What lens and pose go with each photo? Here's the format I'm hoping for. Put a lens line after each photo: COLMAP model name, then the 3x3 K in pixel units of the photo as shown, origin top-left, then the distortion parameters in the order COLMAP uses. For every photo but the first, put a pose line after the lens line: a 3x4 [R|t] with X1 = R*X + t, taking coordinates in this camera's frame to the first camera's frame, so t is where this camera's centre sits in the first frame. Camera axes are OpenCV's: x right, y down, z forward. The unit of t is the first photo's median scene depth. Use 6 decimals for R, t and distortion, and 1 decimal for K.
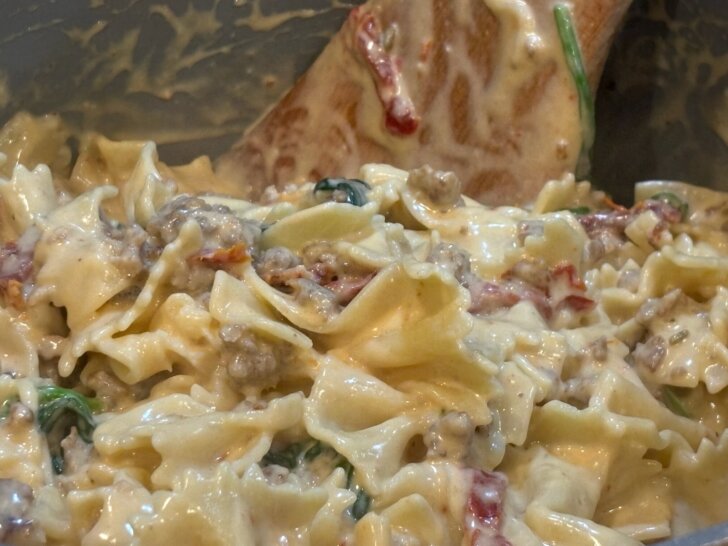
lens RADIAL K [[2226.4, 0, 363.1], [0, 2226.4, 274.5], [0, 0, 1]] dist [0.239977, 0.000000]
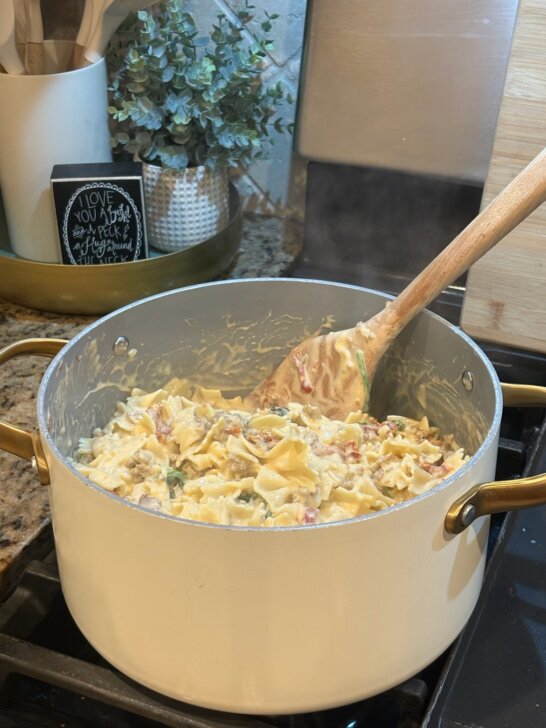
lens RADIAL K [[1146.5, 0, 274.4], [0, 1146.5, 363.4], [0, 0, 1]] dist [0.137689, 0.000000]
pose [[0.992851, 0.060456, -0.102915, 0.137260], [-0.068873, 0.994389, -0.080293, 0.020988], [0.097483, 0.086807, 0.991444, -0.491791]]
